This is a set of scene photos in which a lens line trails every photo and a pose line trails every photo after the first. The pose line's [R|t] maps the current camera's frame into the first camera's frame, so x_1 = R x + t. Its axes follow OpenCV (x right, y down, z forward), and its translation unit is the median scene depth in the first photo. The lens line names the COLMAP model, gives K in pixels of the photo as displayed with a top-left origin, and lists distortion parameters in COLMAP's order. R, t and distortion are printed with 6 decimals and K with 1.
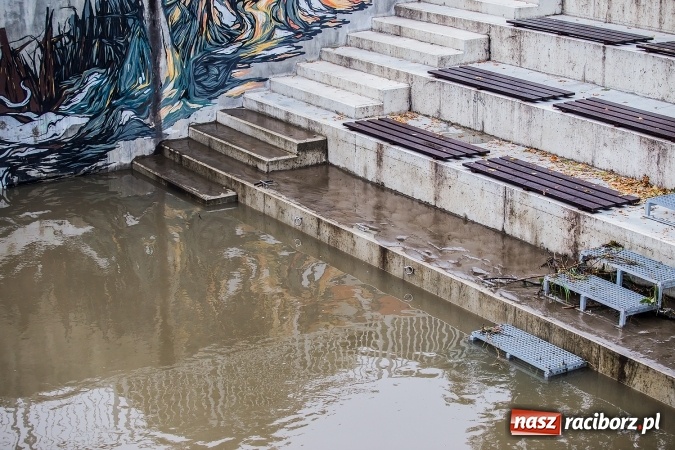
lens RADIAL K [[1343.1, 0, 337.5], [0, 1343.1, 225.0], [0, 0, 1]] dist [-0.300247, -0.102343]
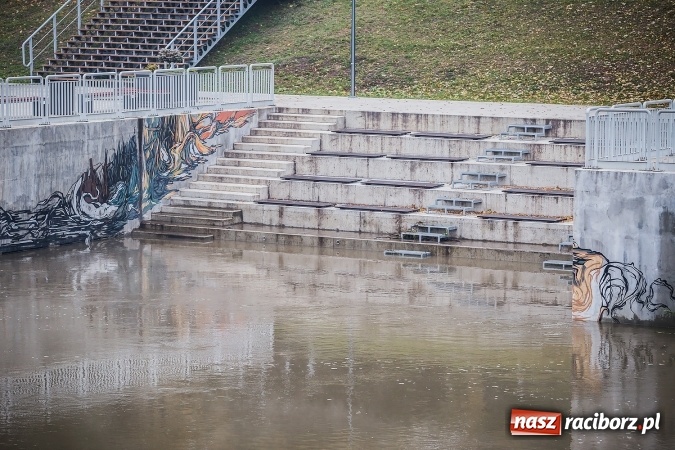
lens RADIAL K [[2440.6, 0, 337.5], [0, 2440.6, 225.0], [0, 0, 1]] dist [0.265069, 1.902935]
pose [[0.889510, -0.035892, 0.455504, -1.516373], [0.118906, 0.980745, -0.154920, 0.531301], [-0.441173, 0.191965, 0.876650, -2.243519]]
